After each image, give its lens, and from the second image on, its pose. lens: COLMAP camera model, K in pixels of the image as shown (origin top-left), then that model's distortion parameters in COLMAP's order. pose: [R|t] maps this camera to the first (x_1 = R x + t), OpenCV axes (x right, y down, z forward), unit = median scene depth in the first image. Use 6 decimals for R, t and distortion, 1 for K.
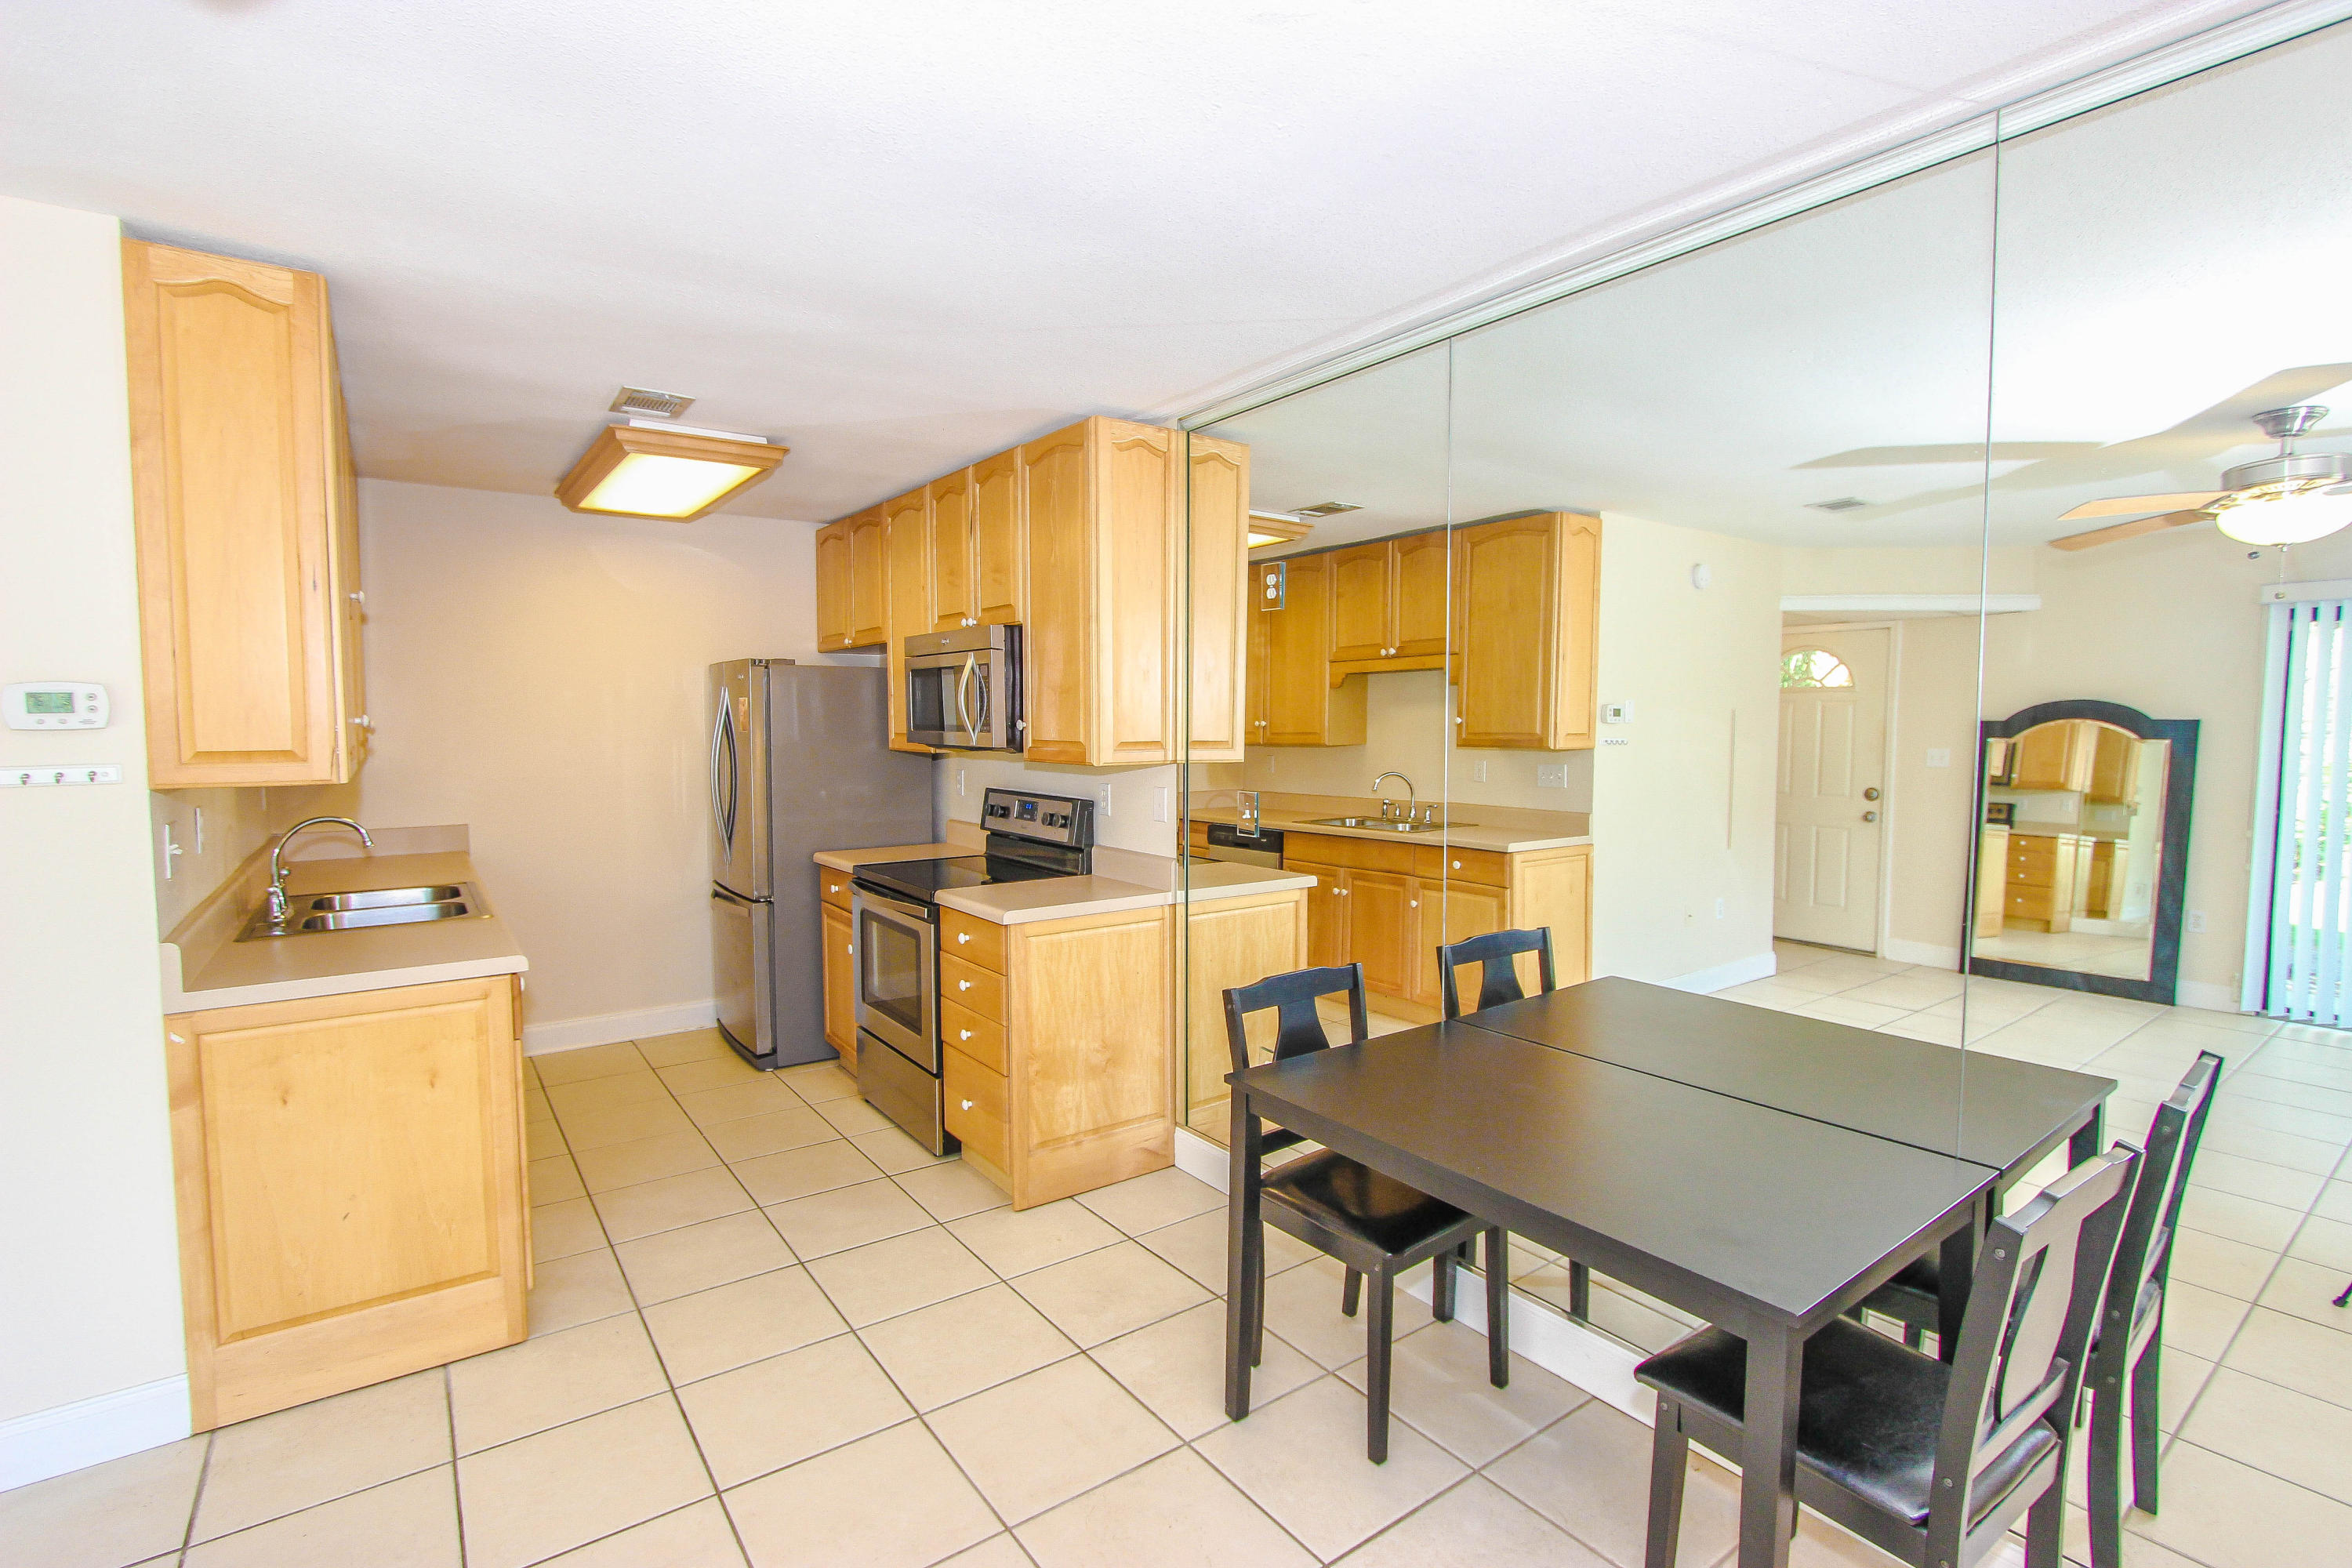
lens RADIAL K [[1081.0, 0, 1179.0], [0, 1081.0, 791.2], [0, 0, 1]] dist [-0.018174, 0.000835]
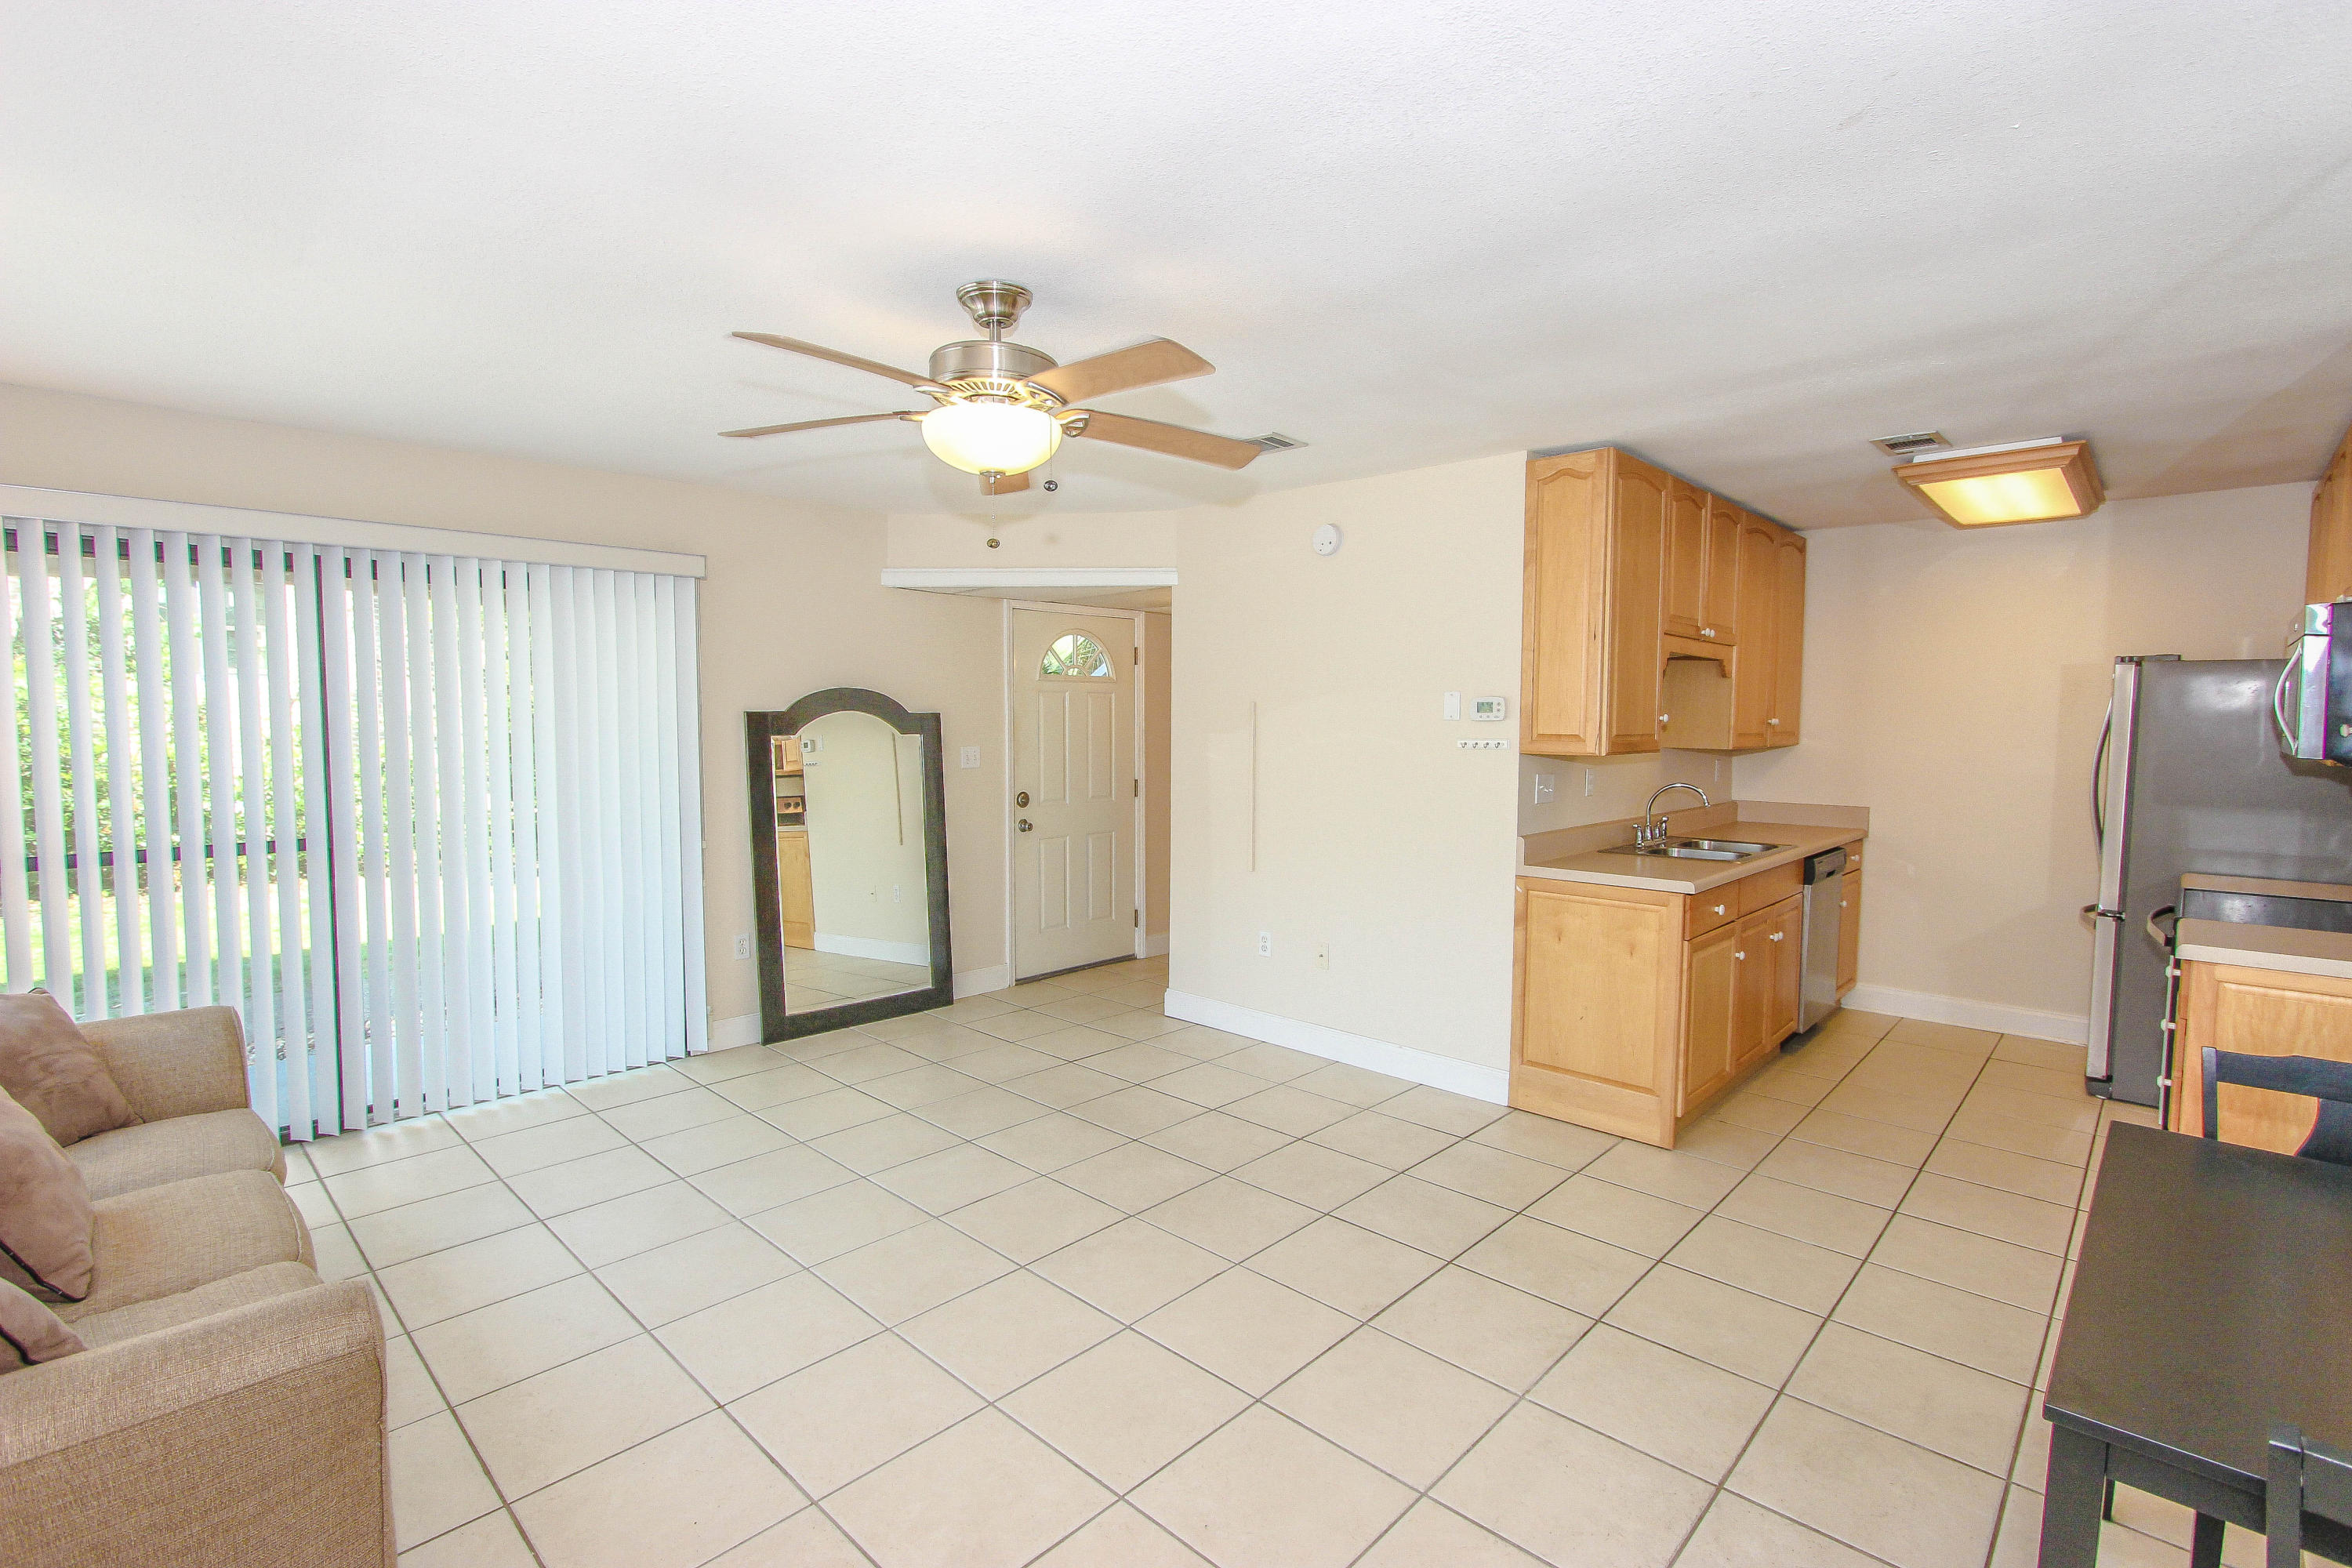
lens RADIAL K [[1081.0, 0, 1184.3], [0, 1081.0, 785.3], [0, 0, 1]] dist [-0.018174, 0.000835]
pose [[0.180885, 0.060559, -0.981638, 0.429628], [-0.072018, 0.996239, 0.048189, 0.002963], [0.980864, 0.061979, 0.184566, 0.041831]]
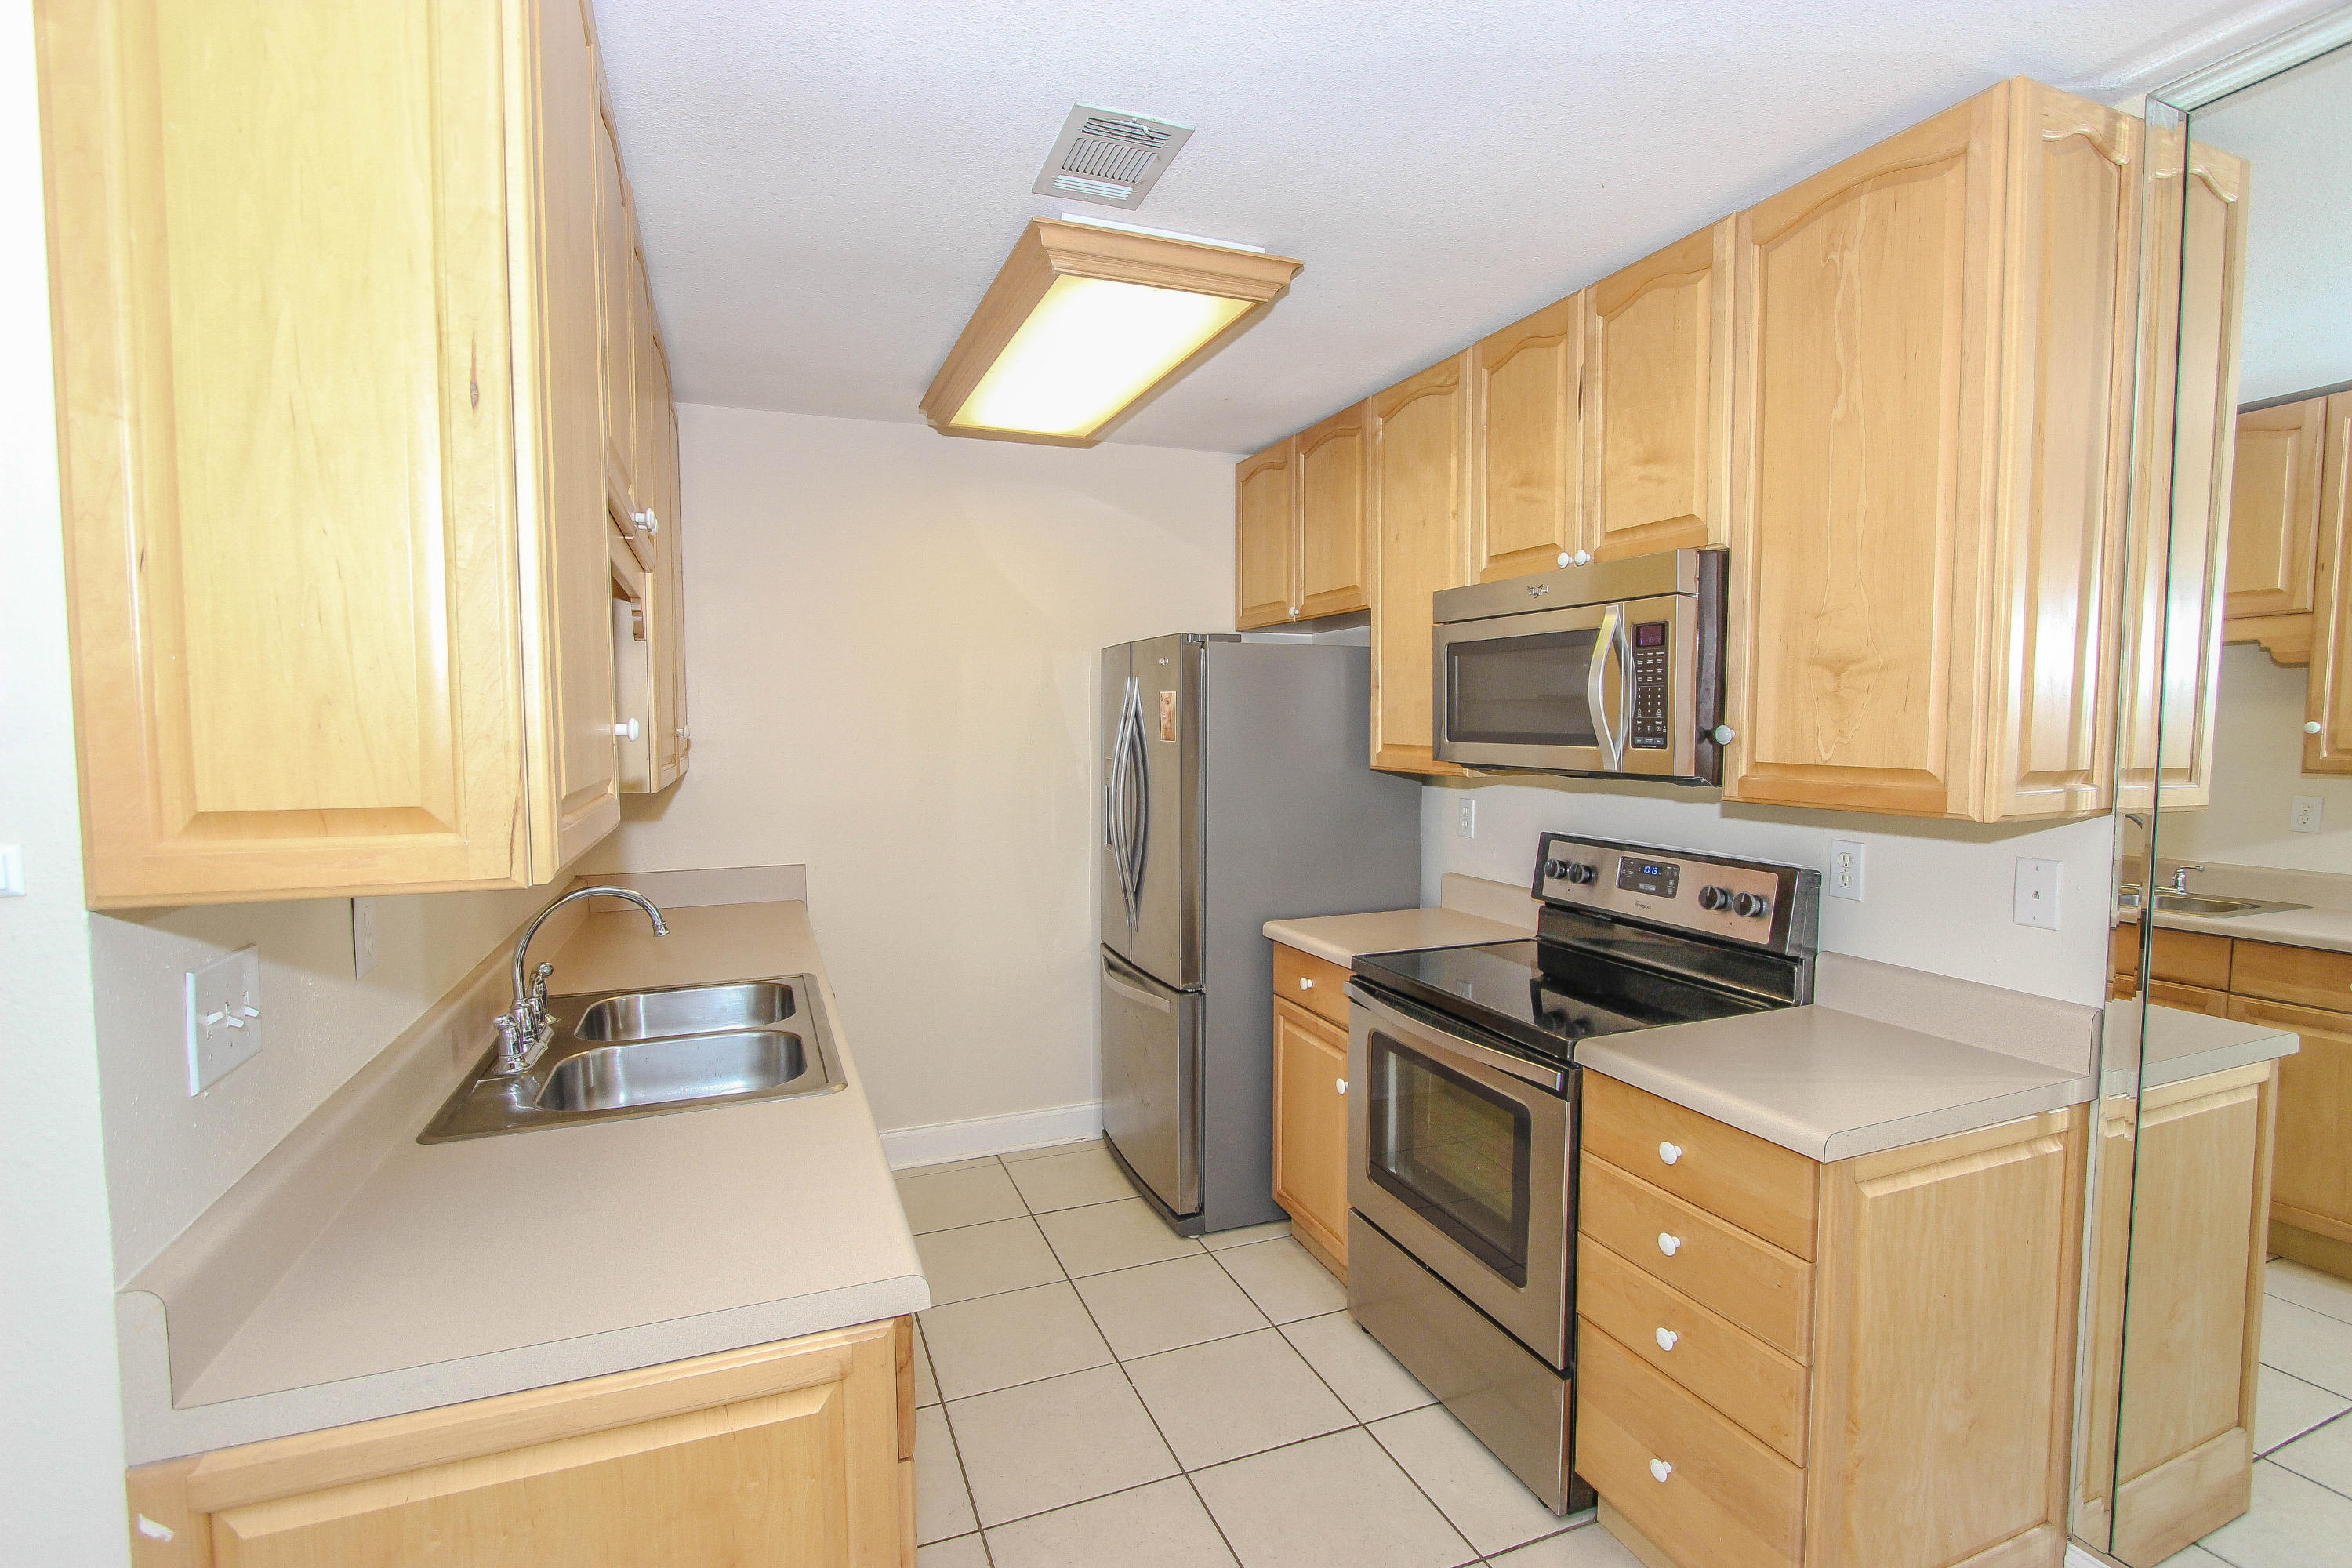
lens RADIAL K [[1081.0, 0, 1179.8], [0, 1081.0, 791.9], [0, 0, 1]] dist [-0.018174, 0.000835]
pose [[0.968925, 0.013743, -0.246974, -0.264504], [-0.014151, 0.999900, 0.000124, -0.027551], [0.246951, 0.003375, 0.969022, 0.394419]]
